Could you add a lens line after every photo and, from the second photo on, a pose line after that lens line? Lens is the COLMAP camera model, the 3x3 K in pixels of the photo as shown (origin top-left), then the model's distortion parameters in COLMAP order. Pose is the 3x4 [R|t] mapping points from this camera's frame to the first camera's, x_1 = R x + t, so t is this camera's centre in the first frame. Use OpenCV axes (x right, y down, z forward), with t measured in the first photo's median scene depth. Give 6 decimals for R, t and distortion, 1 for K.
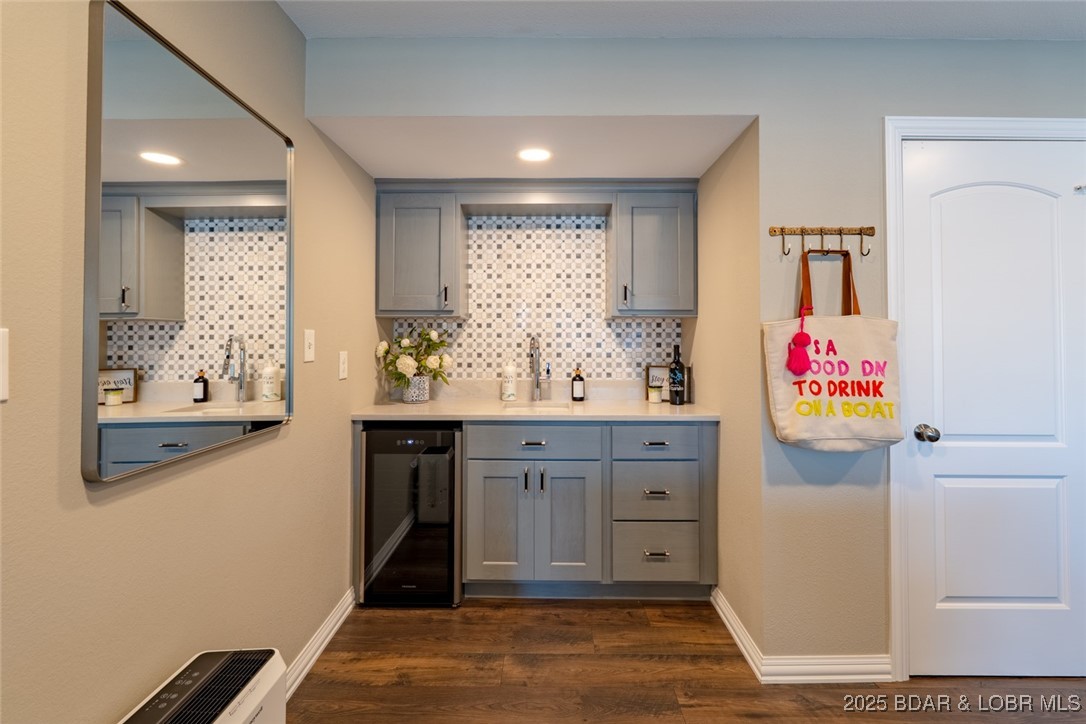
lens RADIAL K [[476.7, 0, 552.3], [0, 476.7, 332.7], [0, 0, 1]] dist [0.001724, 0.000131]
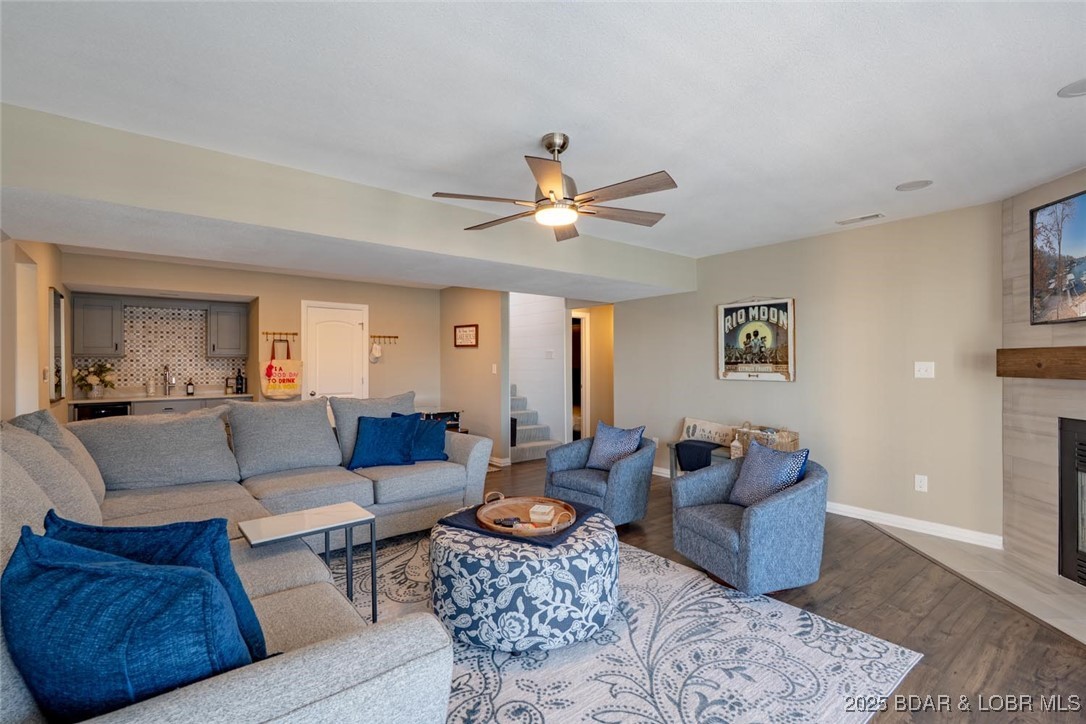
lens RADIAL K [[480.5, 0, 529.0], [0, 480.5, 360.3], [0, 0, 1]] dist [-0.006590, 0.001875]
pose [[0.788019, -0.000920, 0.615650, -0.078278], [-0.004178, 0.999968, 0.006842, -0.039630], [-0.615637, -0.007964, 0.787990, -1.772249]]
